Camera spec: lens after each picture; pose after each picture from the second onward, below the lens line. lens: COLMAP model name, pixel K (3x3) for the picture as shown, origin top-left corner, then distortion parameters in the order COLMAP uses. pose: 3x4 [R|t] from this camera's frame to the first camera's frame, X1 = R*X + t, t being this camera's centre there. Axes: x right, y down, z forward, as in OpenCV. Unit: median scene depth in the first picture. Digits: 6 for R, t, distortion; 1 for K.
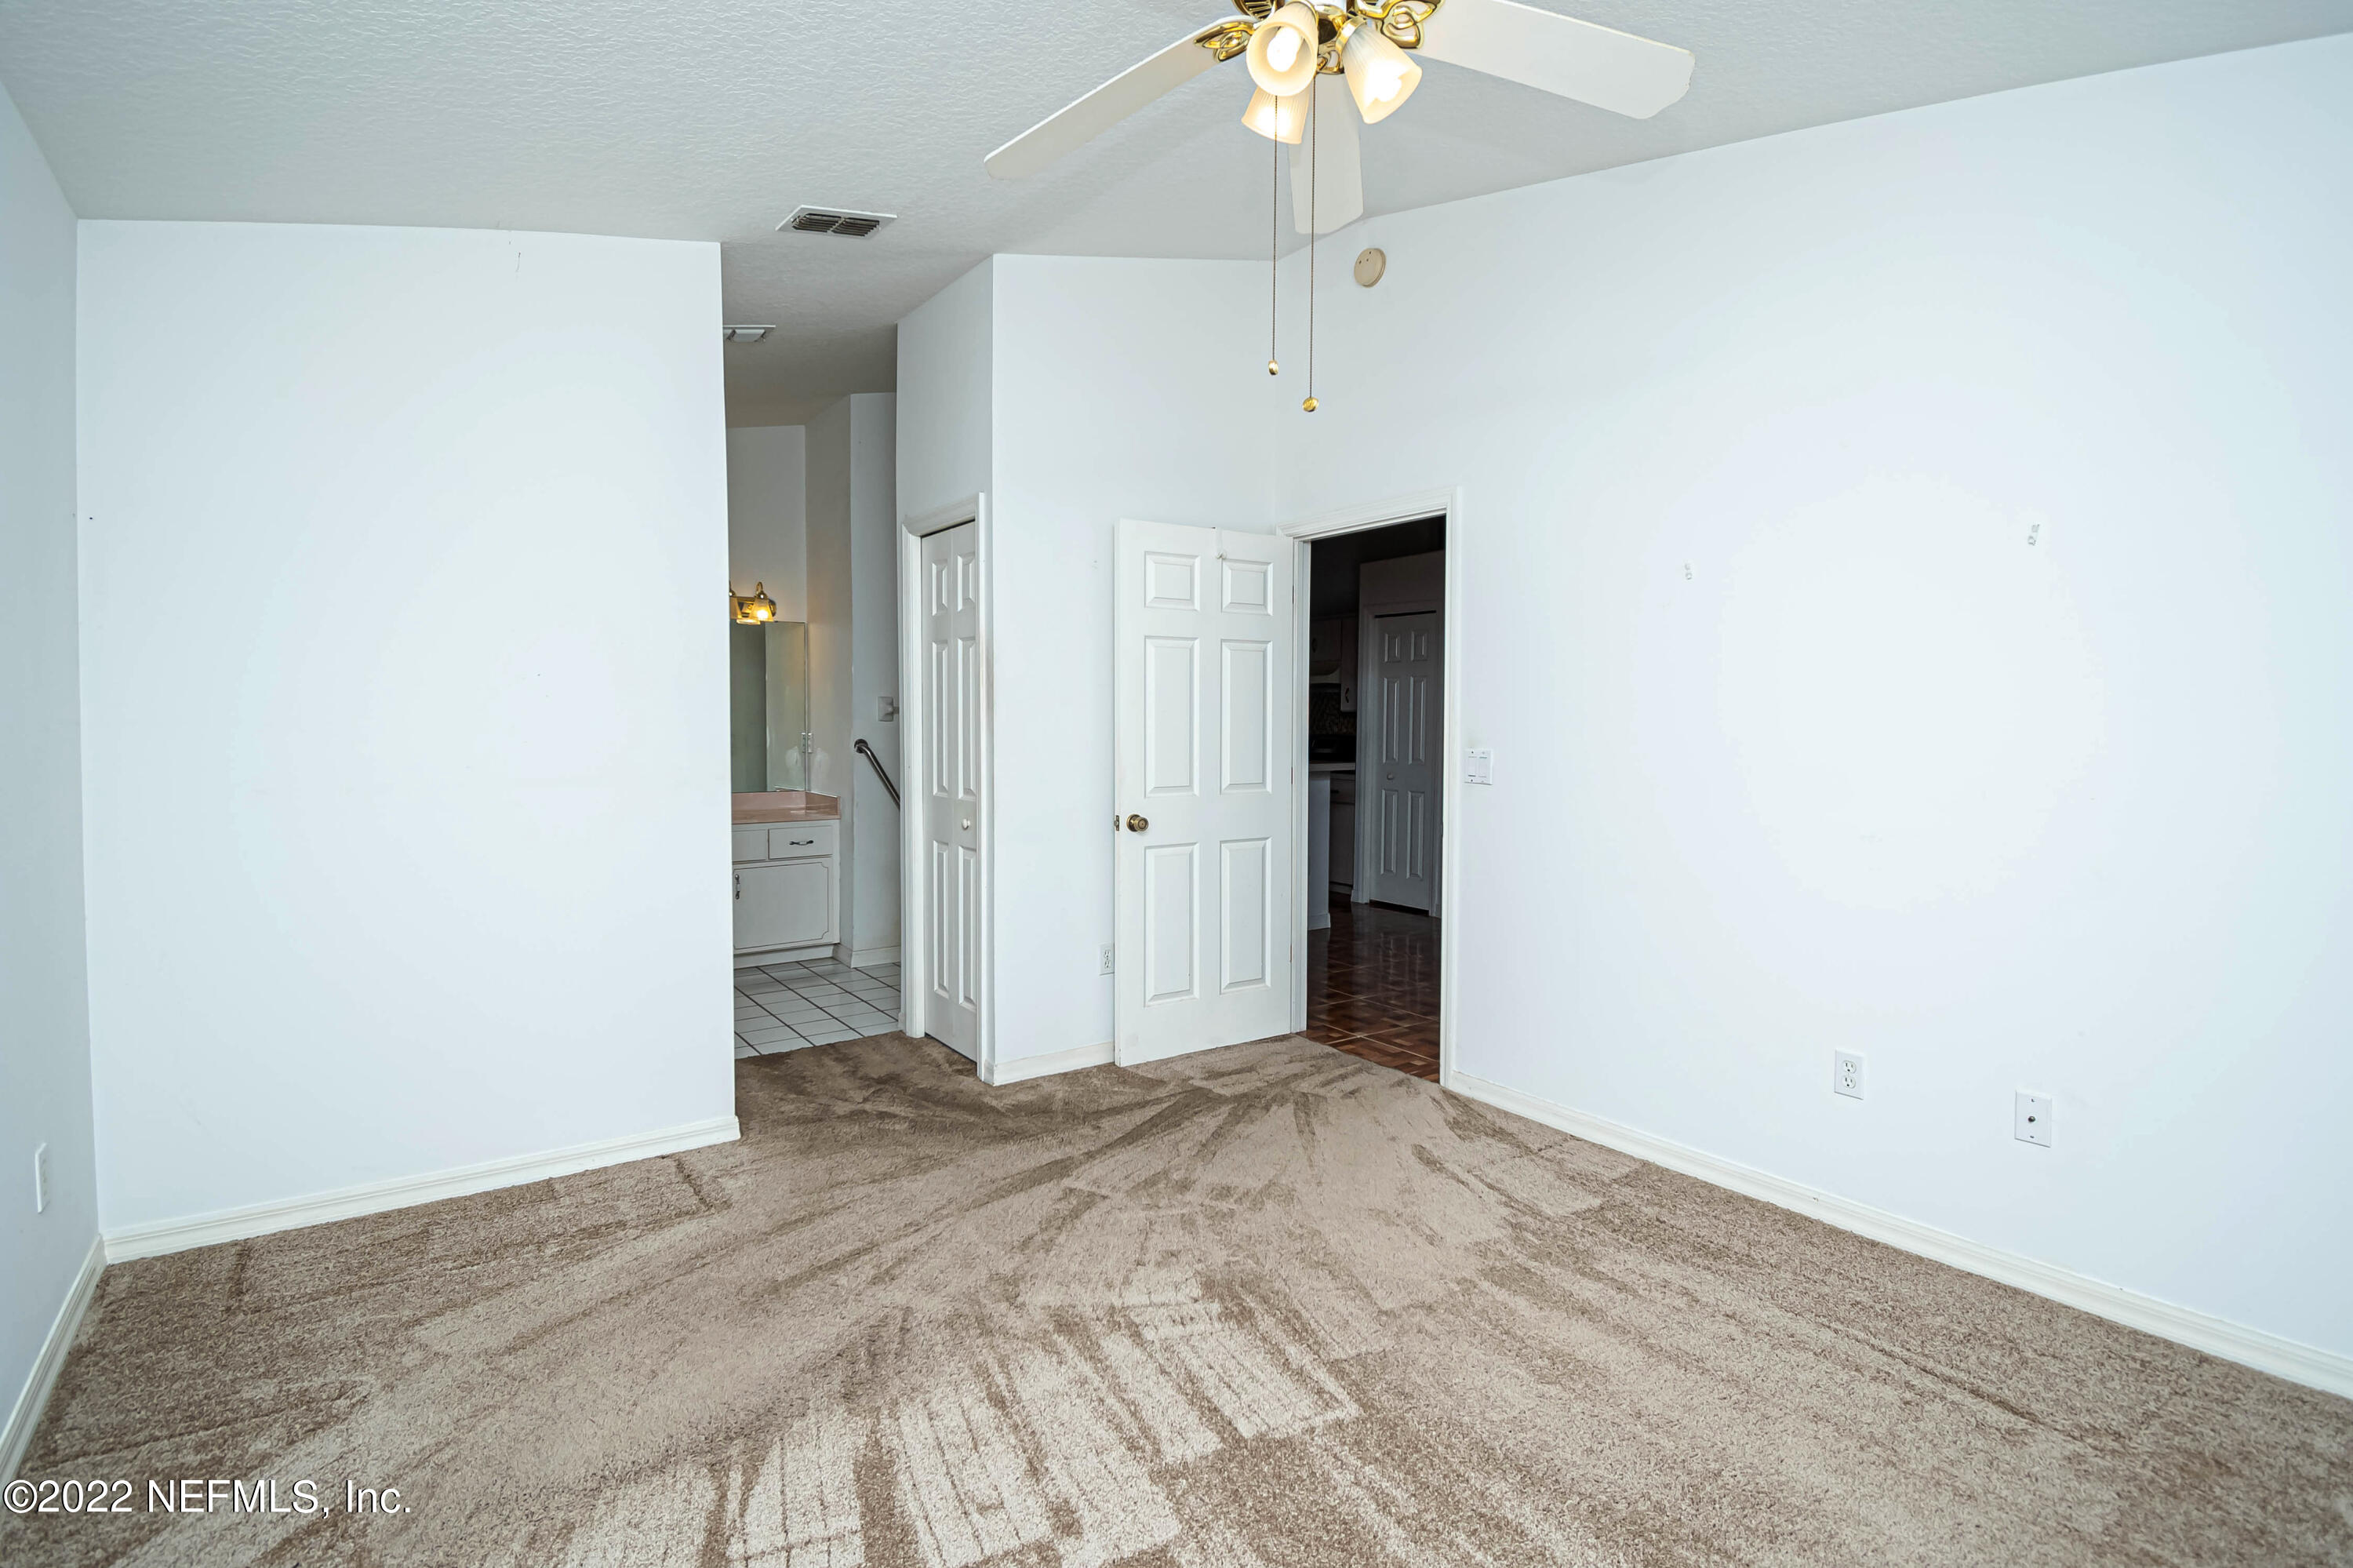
lens RADIAL K [[1070.1, 0, 1176.5], [0, 1070.1, 784.0], [0, 0, 1]] dist [0.004140, -0.001305]
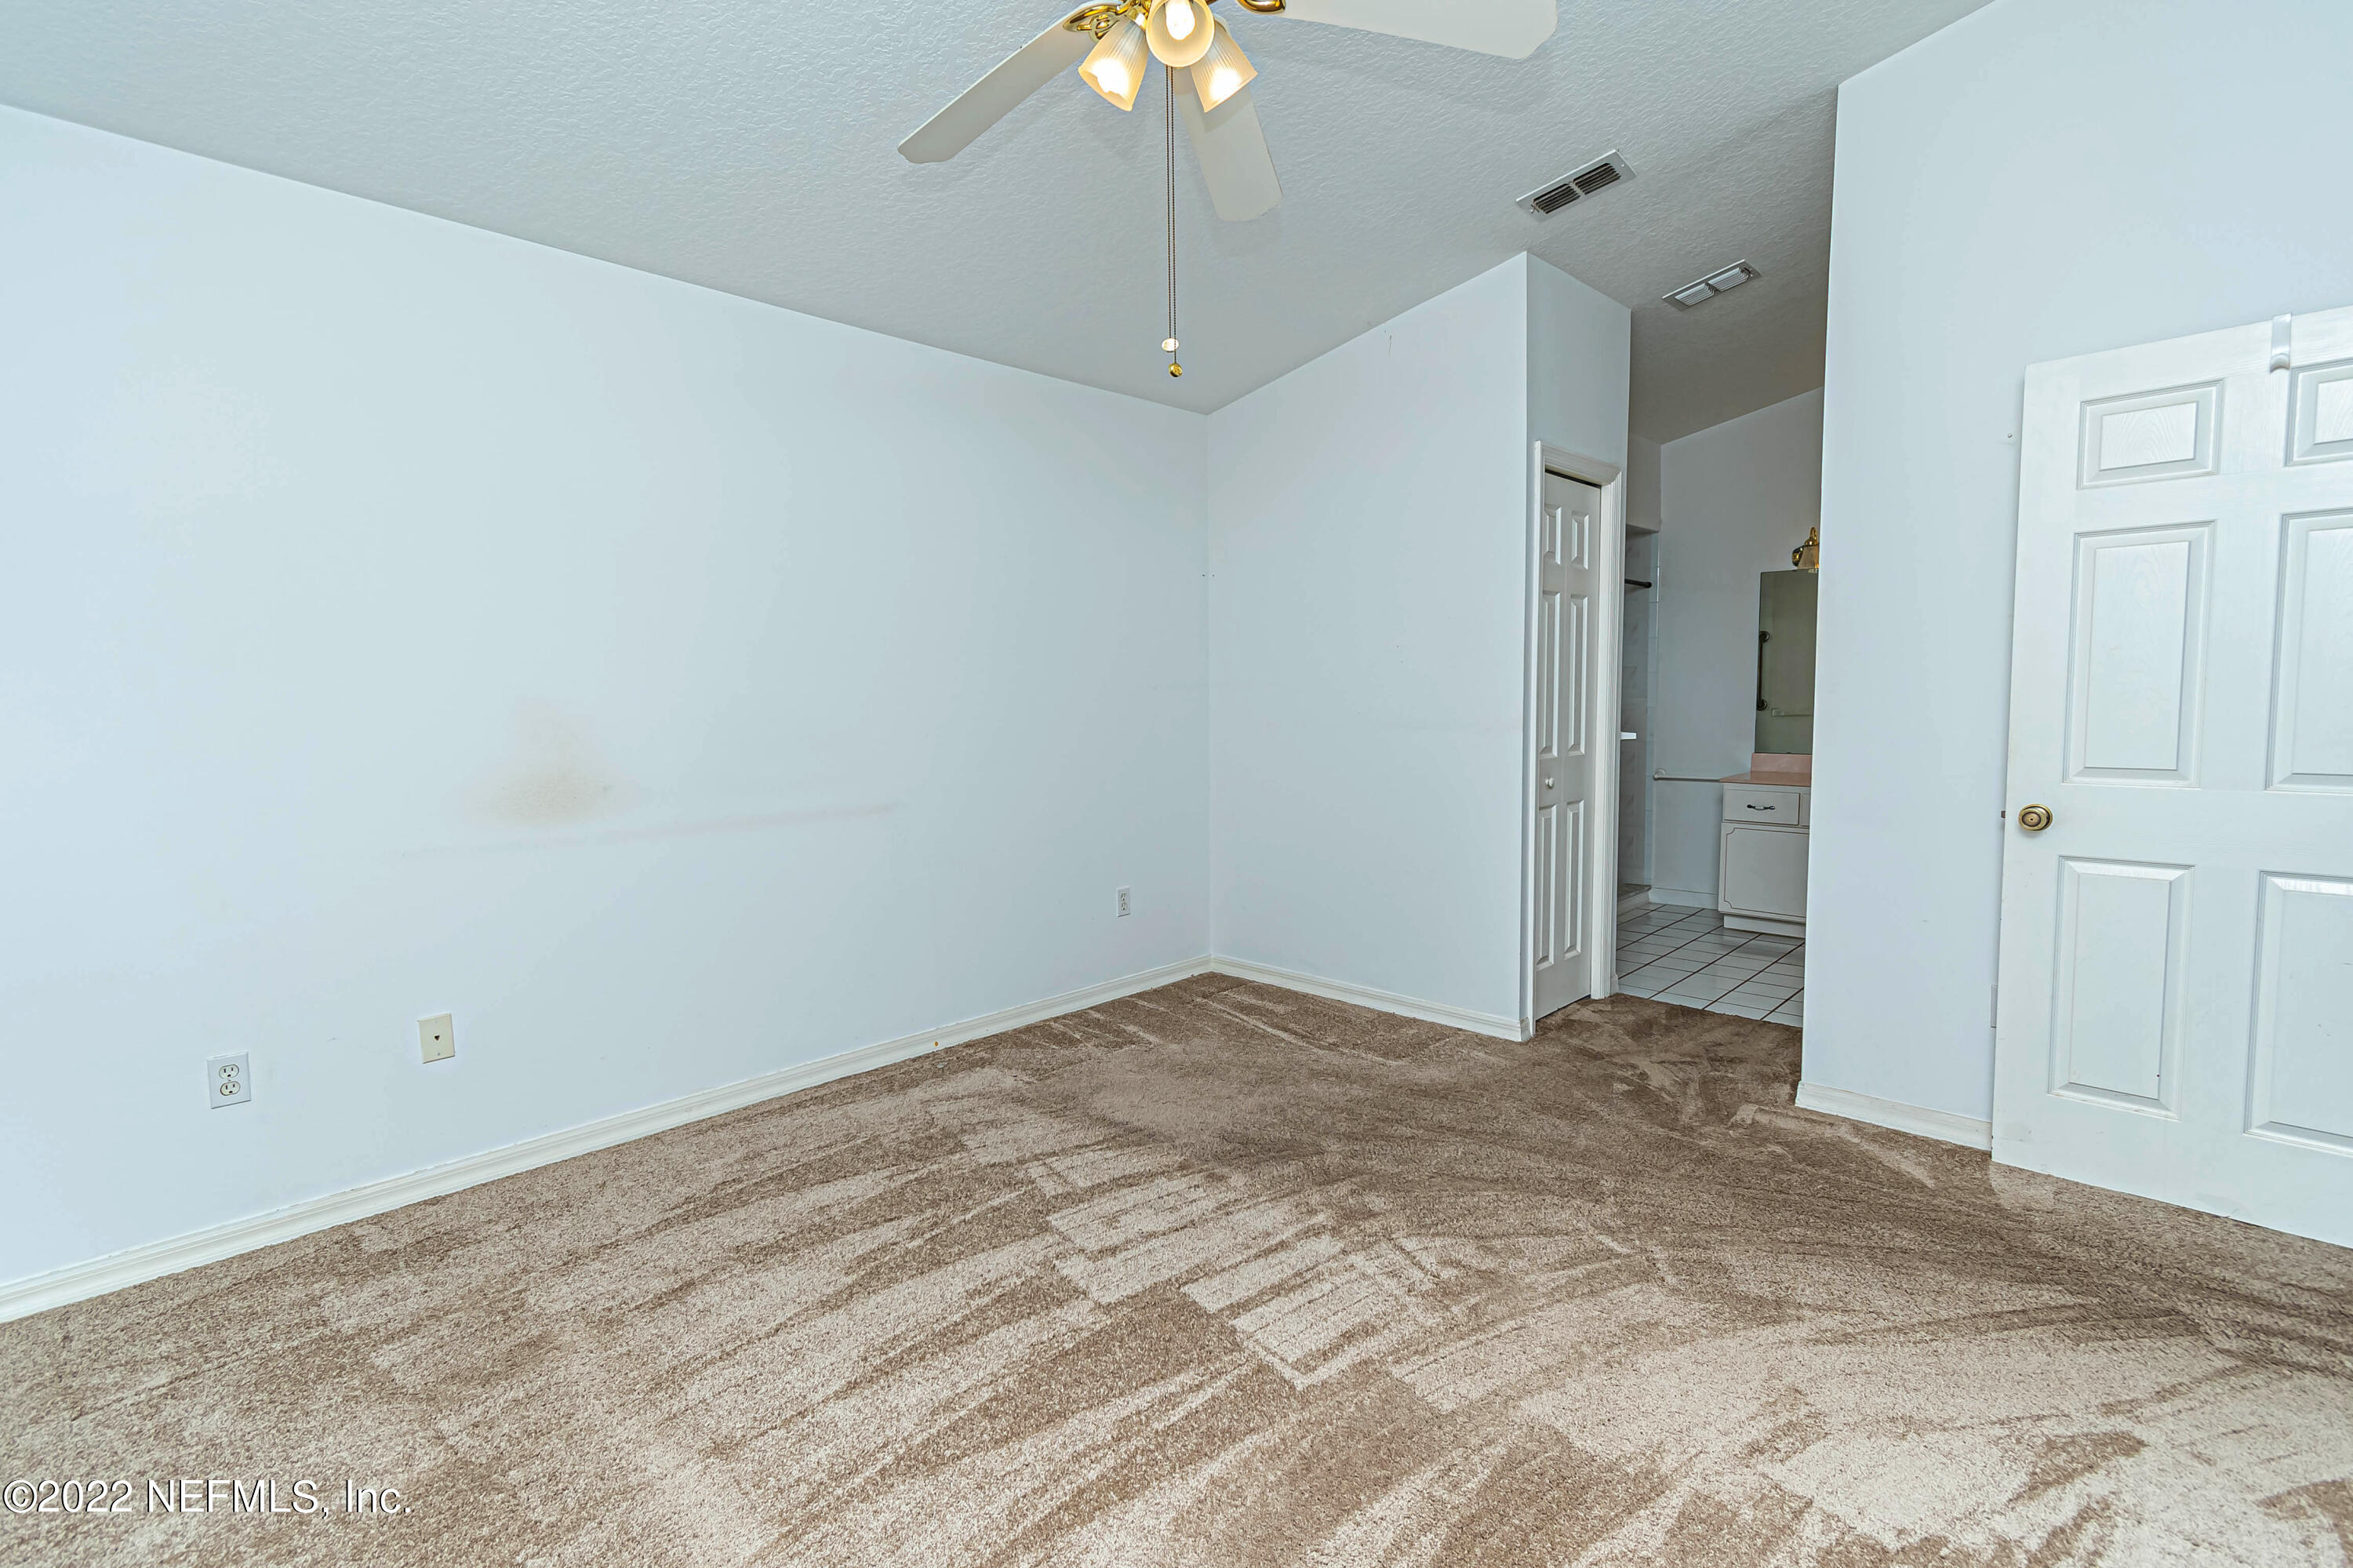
lens RADIAL K [[1058.1, 0, 1199.1], [0, 1058.1, 792.2], [0, 0, 1]] dist [-0.000118, 0.000129]
pose [[0.236681, 0.093498, -0.967078, 0.661740], [-0.057266, 0.994971, 0.082179, -0.007137], [0.969898, 0.035930, 0.240845, 0.440228]]
